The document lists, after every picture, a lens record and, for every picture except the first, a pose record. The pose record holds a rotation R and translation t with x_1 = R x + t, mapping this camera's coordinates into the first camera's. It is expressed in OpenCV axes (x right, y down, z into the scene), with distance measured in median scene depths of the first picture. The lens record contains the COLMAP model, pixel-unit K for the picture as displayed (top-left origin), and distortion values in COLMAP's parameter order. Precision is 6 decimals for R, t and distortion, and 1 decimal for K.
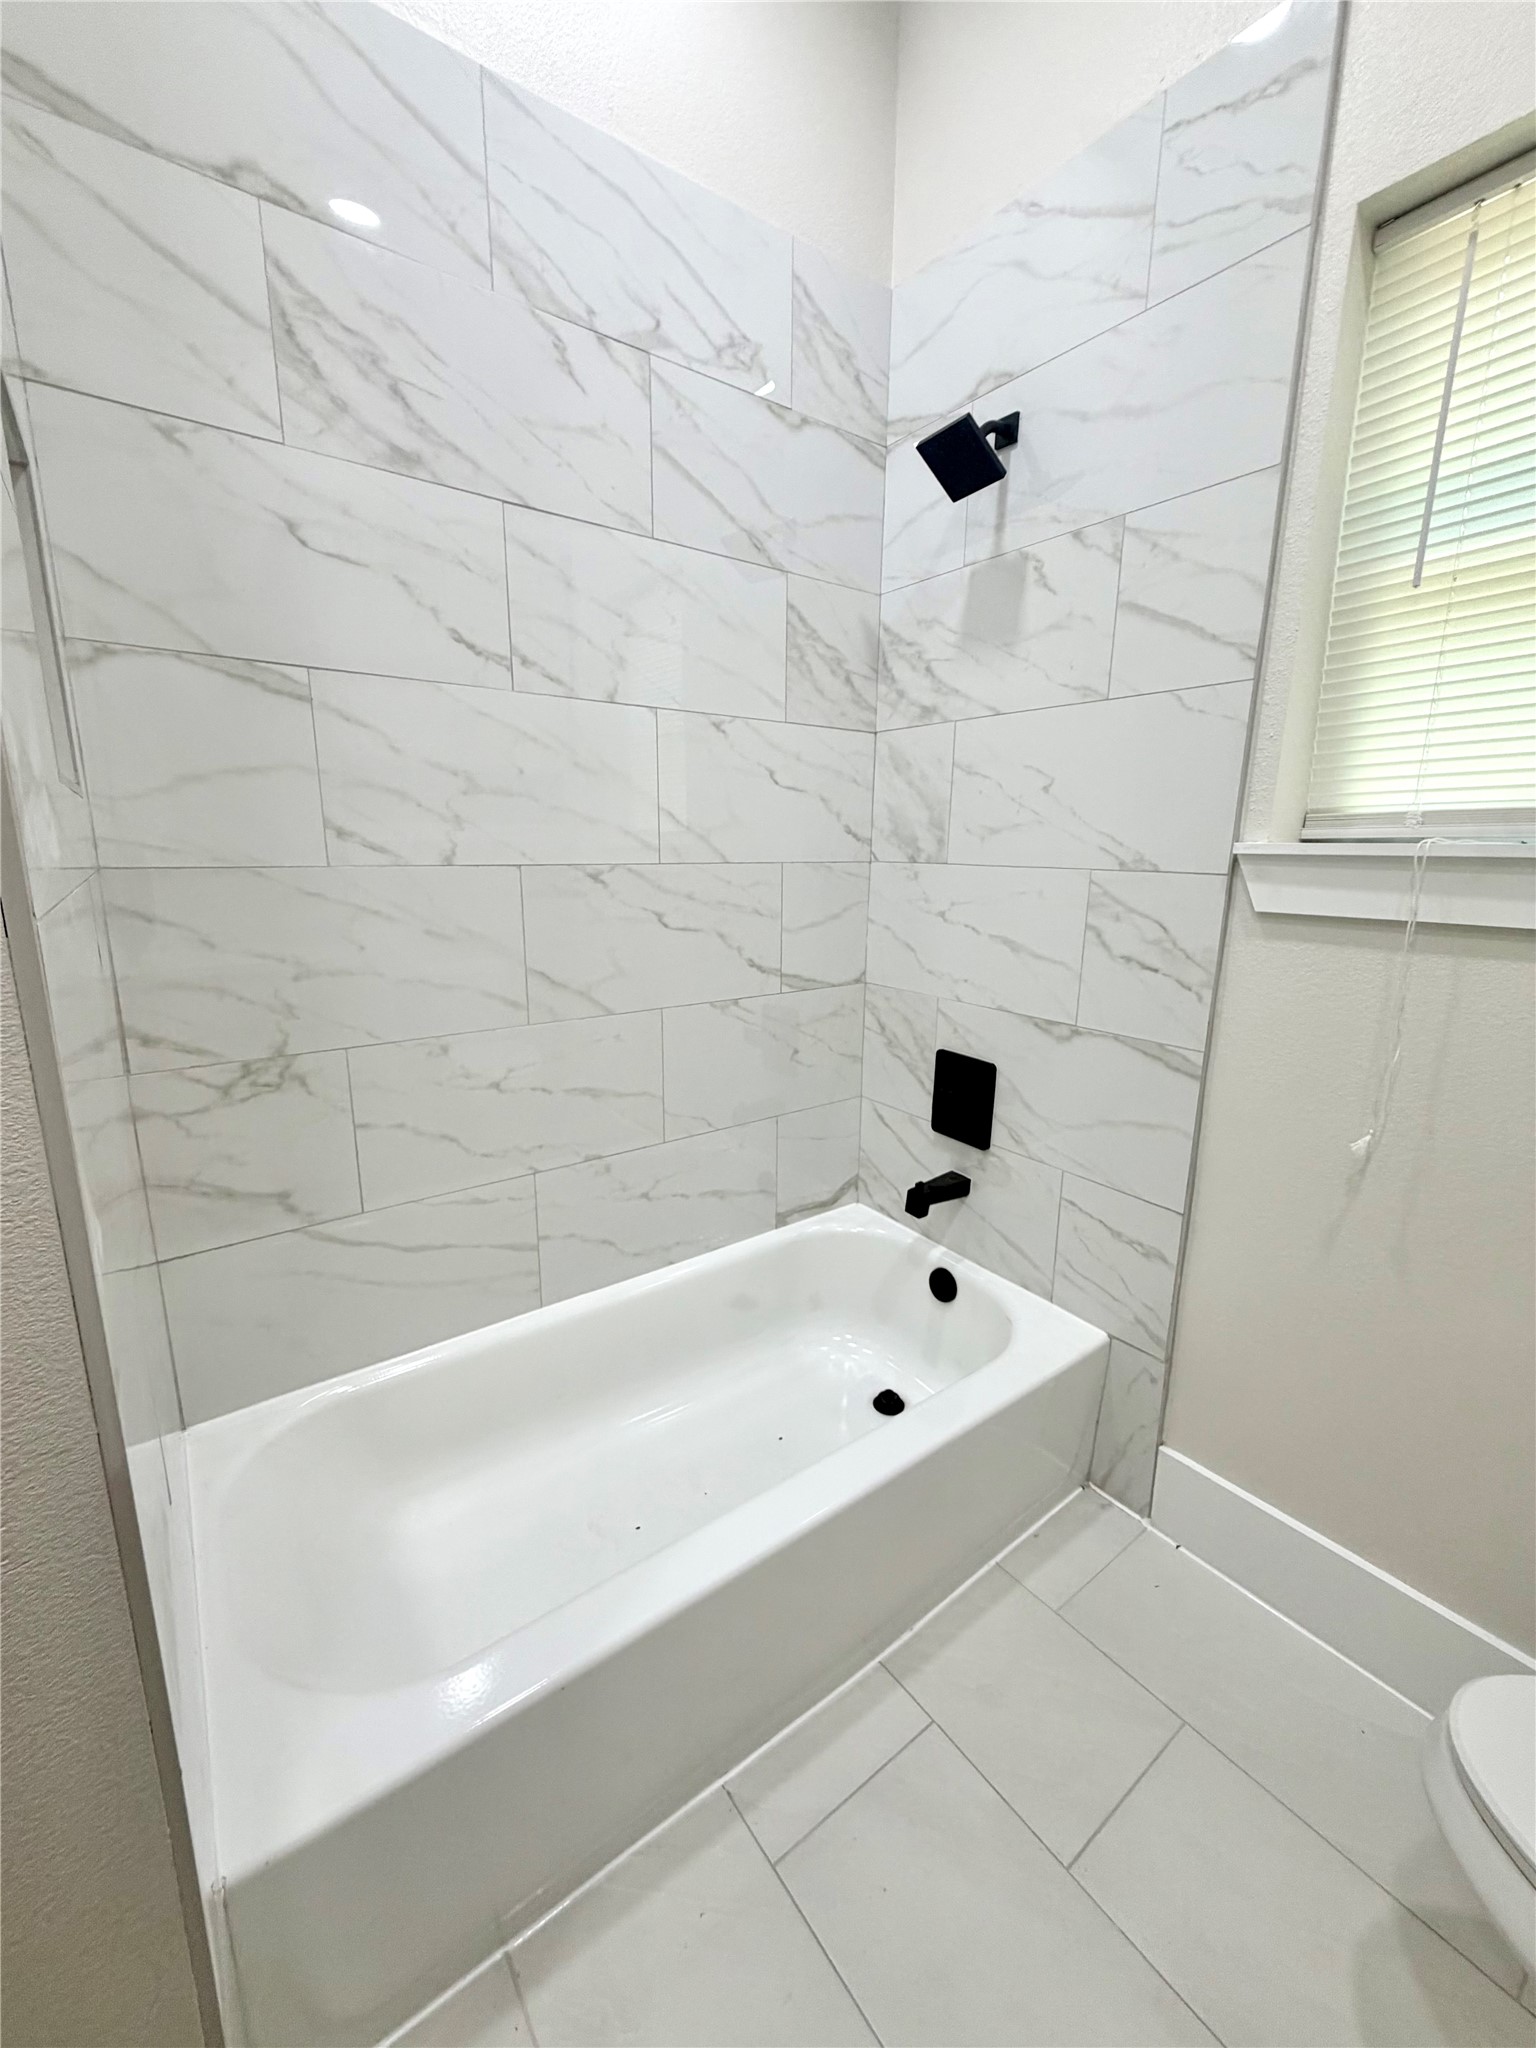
lens RADIAL K [[818.2, 0, 769.8], [0, 818.2, 1020.9], [0, 0, 1]] dist [-0.000943, 0.000995]
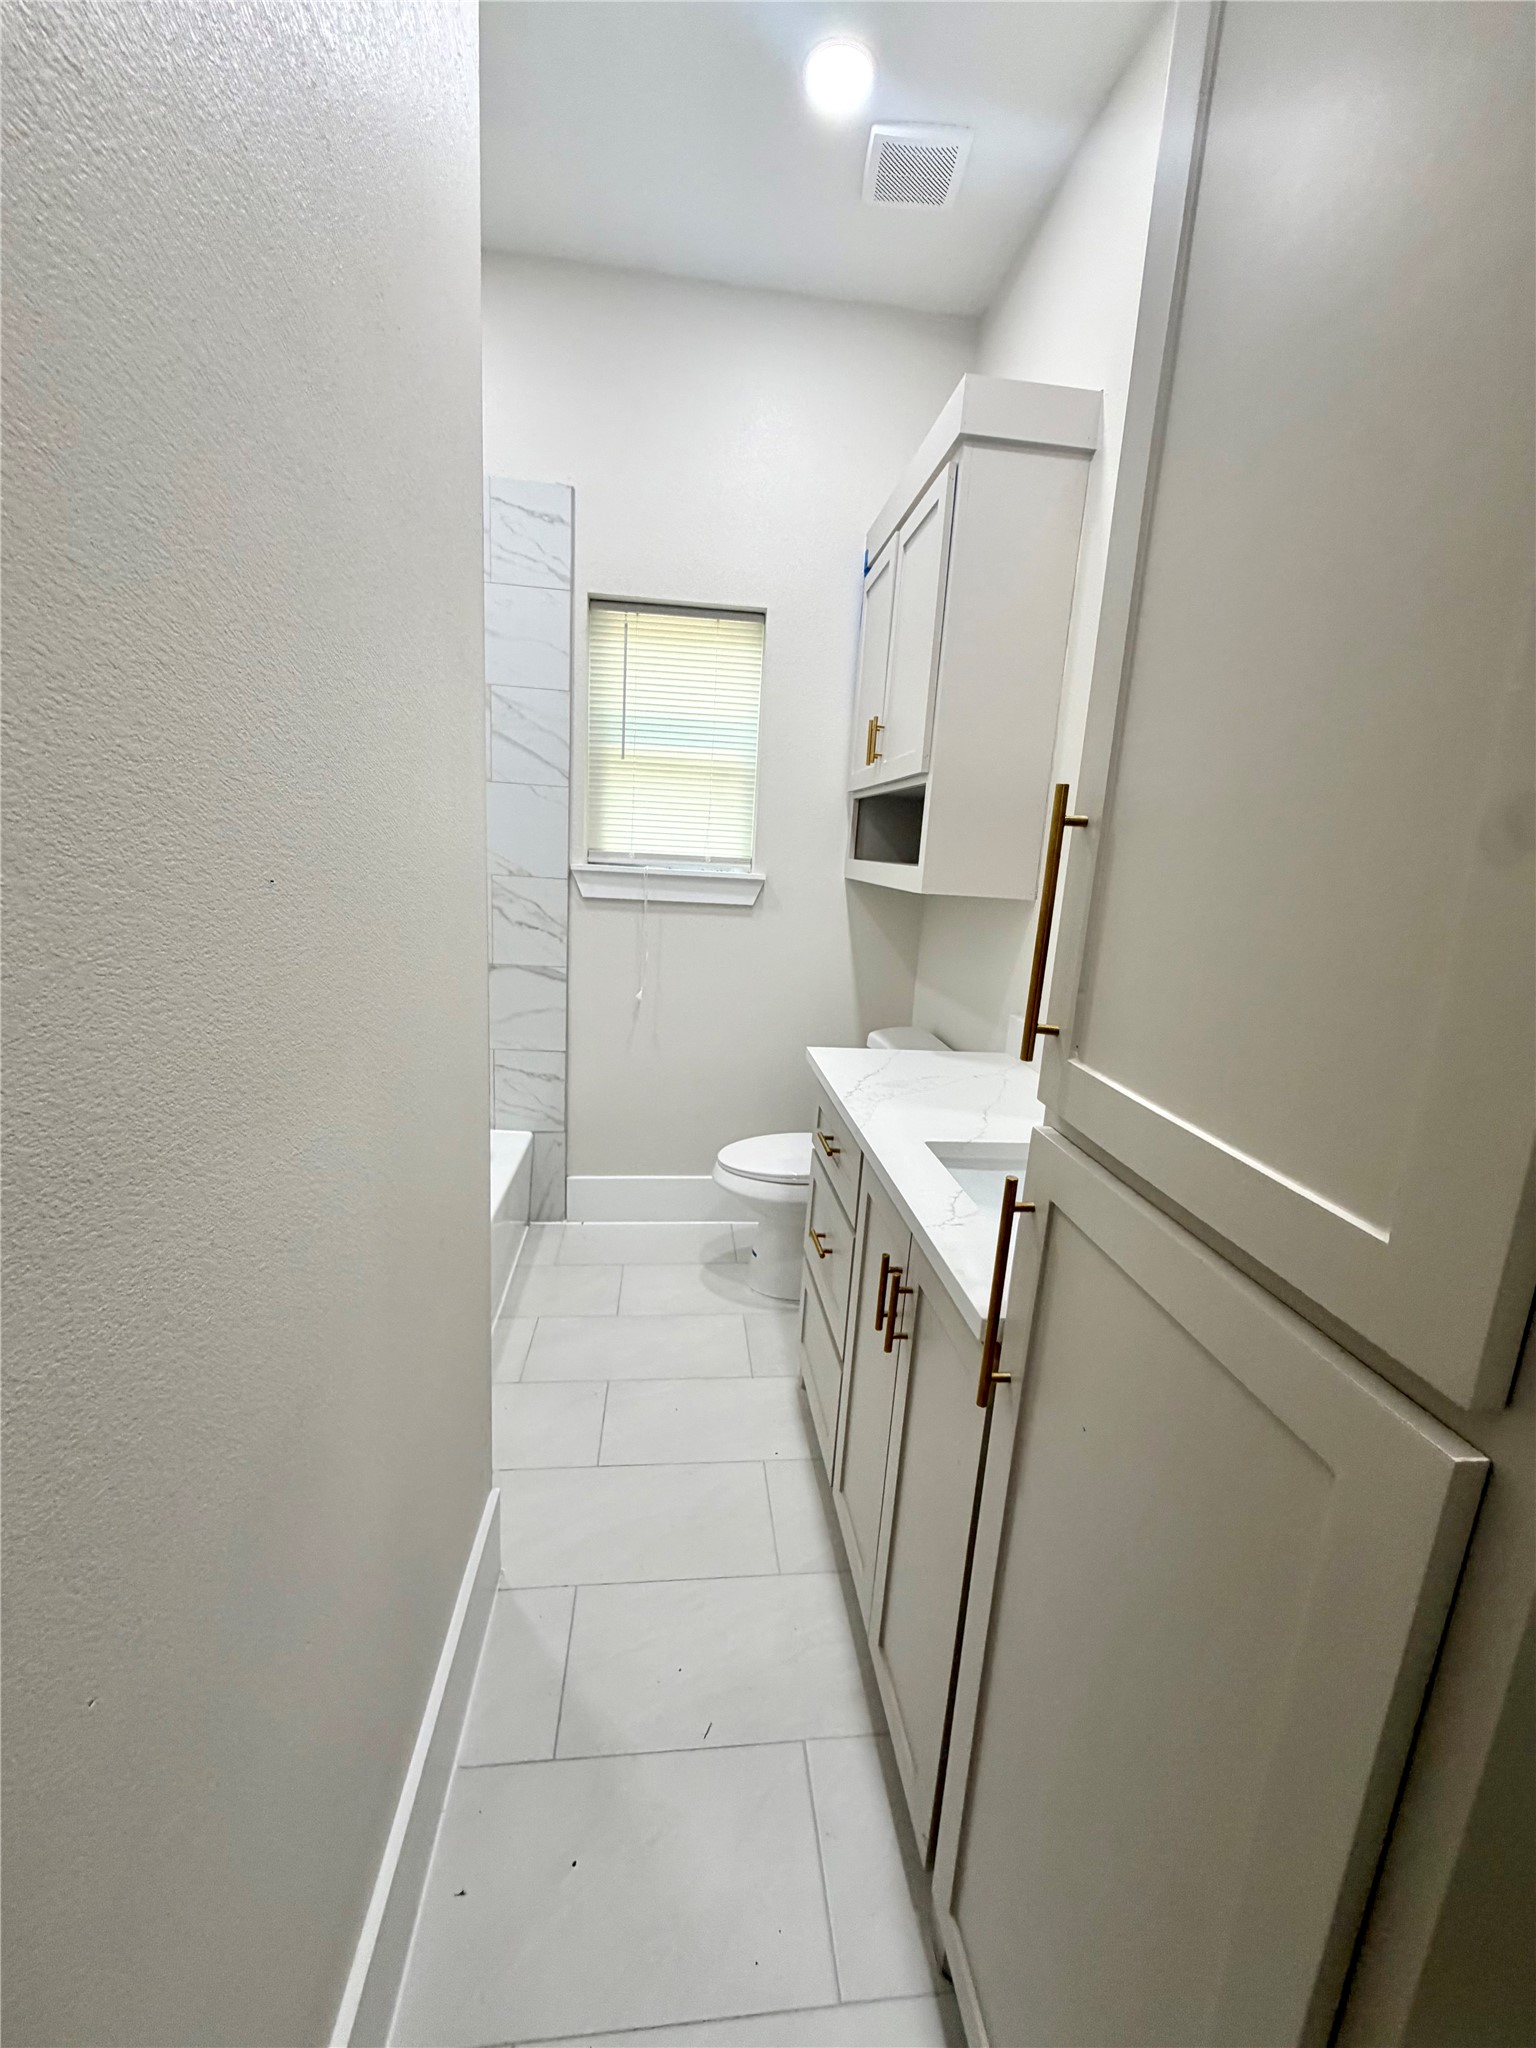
lens RADIAL K [[818.2, 0, 769.8], [0, 818.2, 1020.9], [0, 0, 1]] dist [-0.000943, 0.000995]
pose [[0.507287, -0.155592, 0.847615, -1.011303], [0.128524, 0.986226, 0.104116, 0.025279], [-0.852139, 0.056123, 0.520297, -0.500613]]
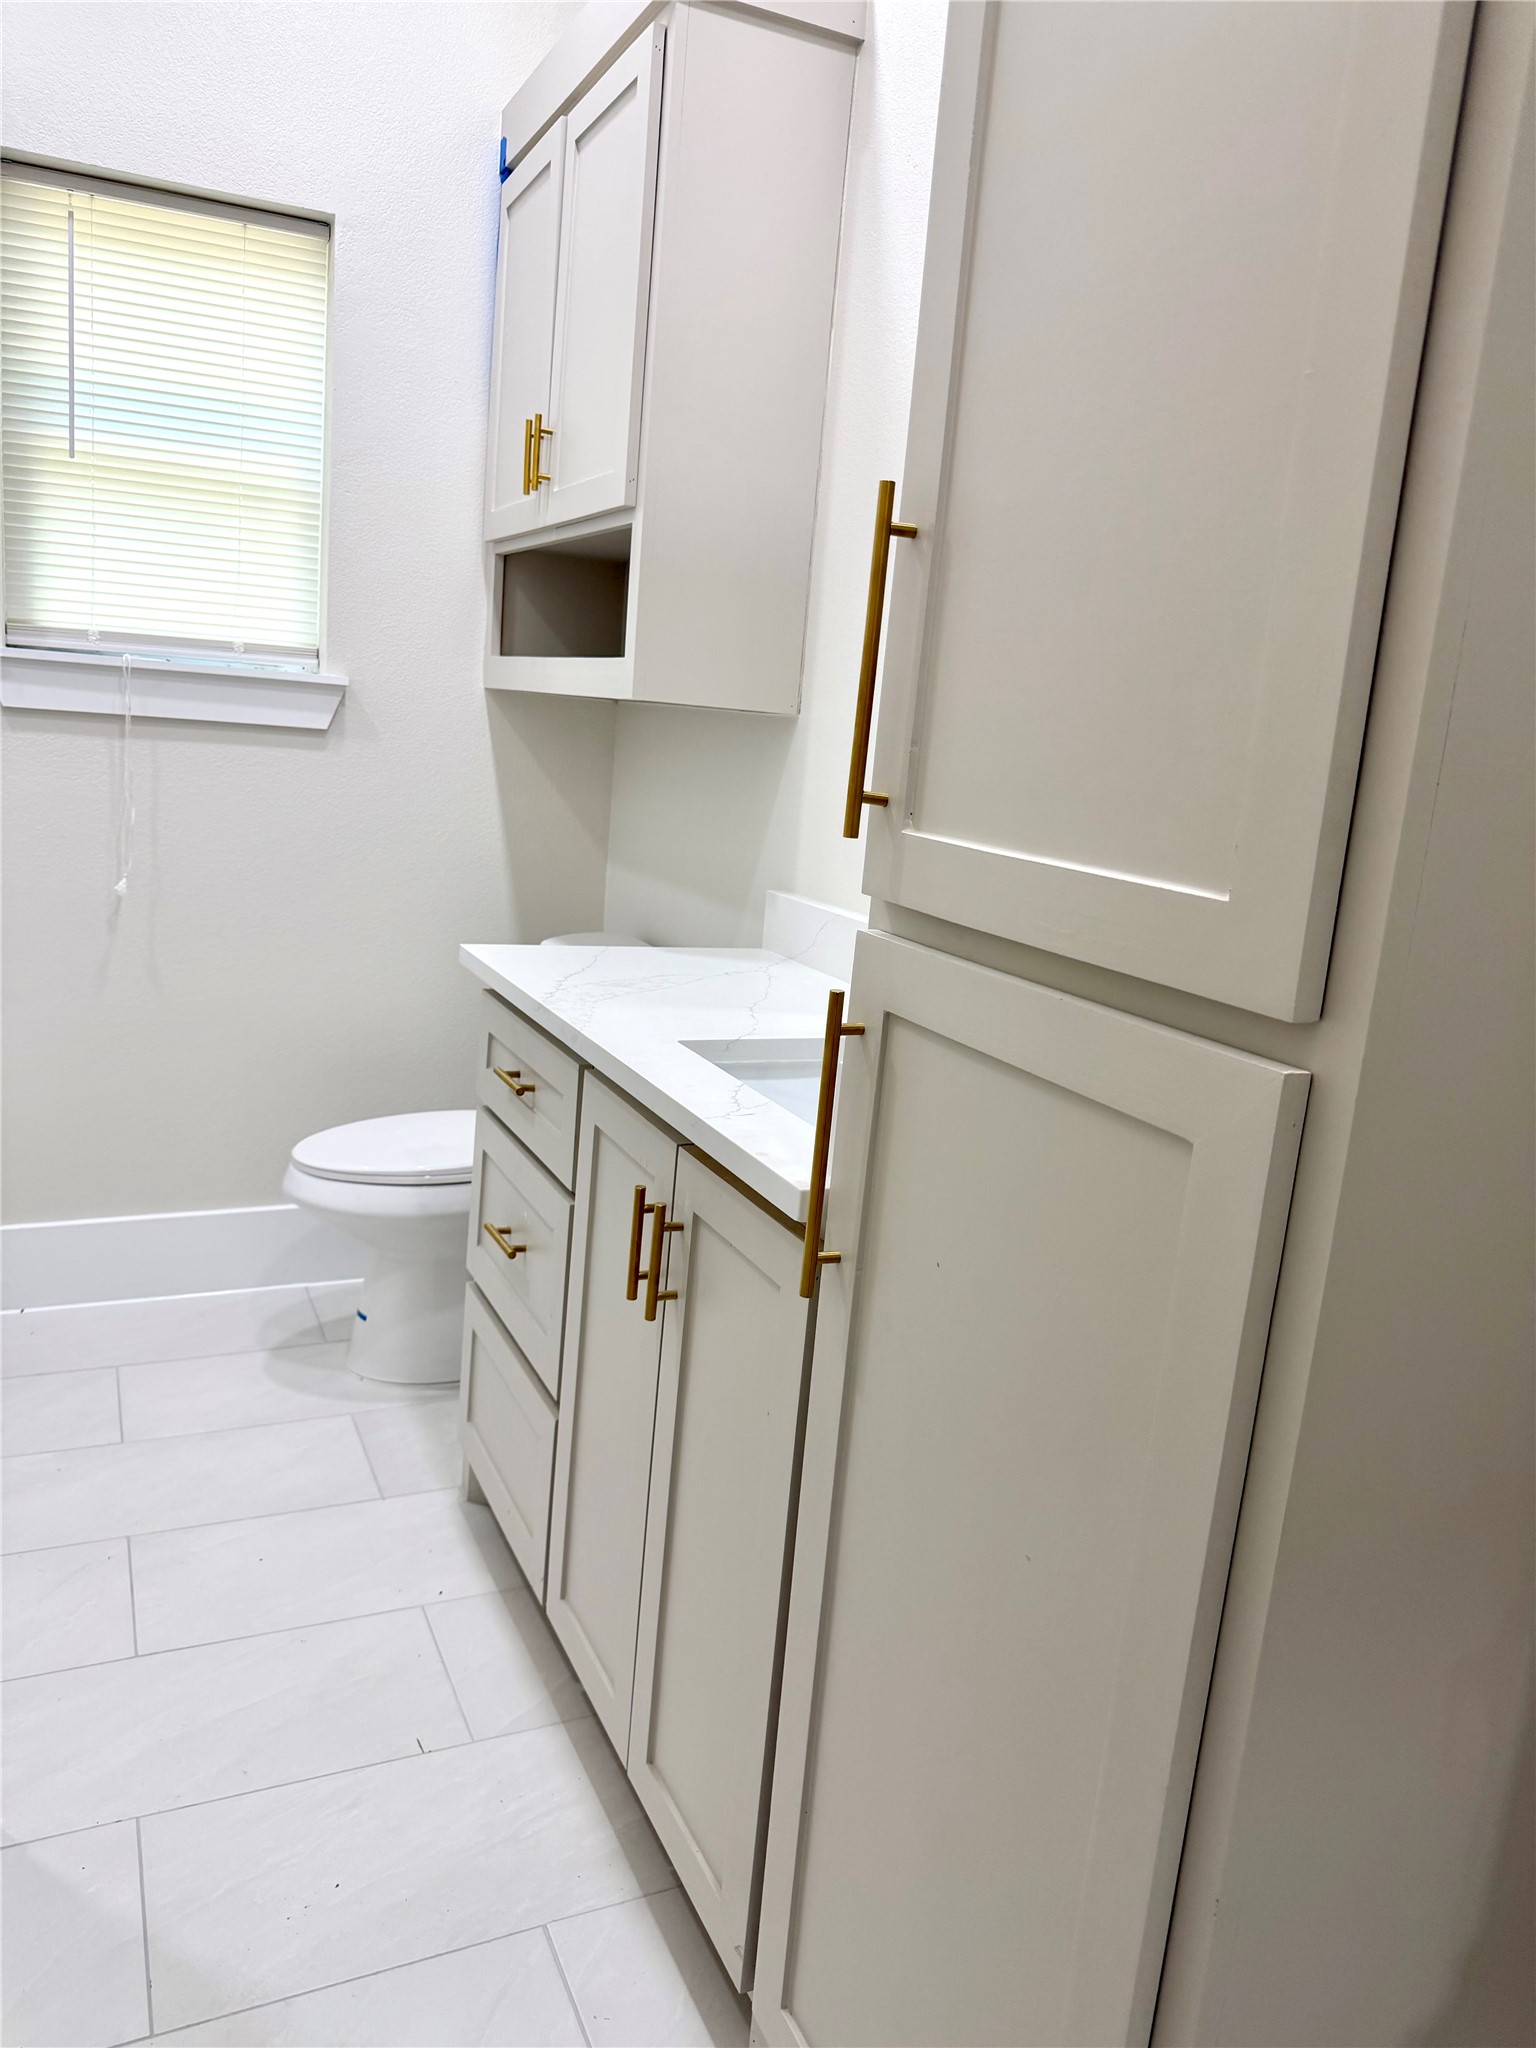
lens RADIAL K [[1482.0, 0, 757.6], [0, 1482.0, 1019.6], [0, 0, 1]] dist [0.004930, -0.008093]
pose [[0.214869, -0.182262, 0.959485, -1.272876], [0.126305, 0.979367, 0.157754, 0.104325], [-0.968441, 0.087292, 0.233456, -0.485411]]
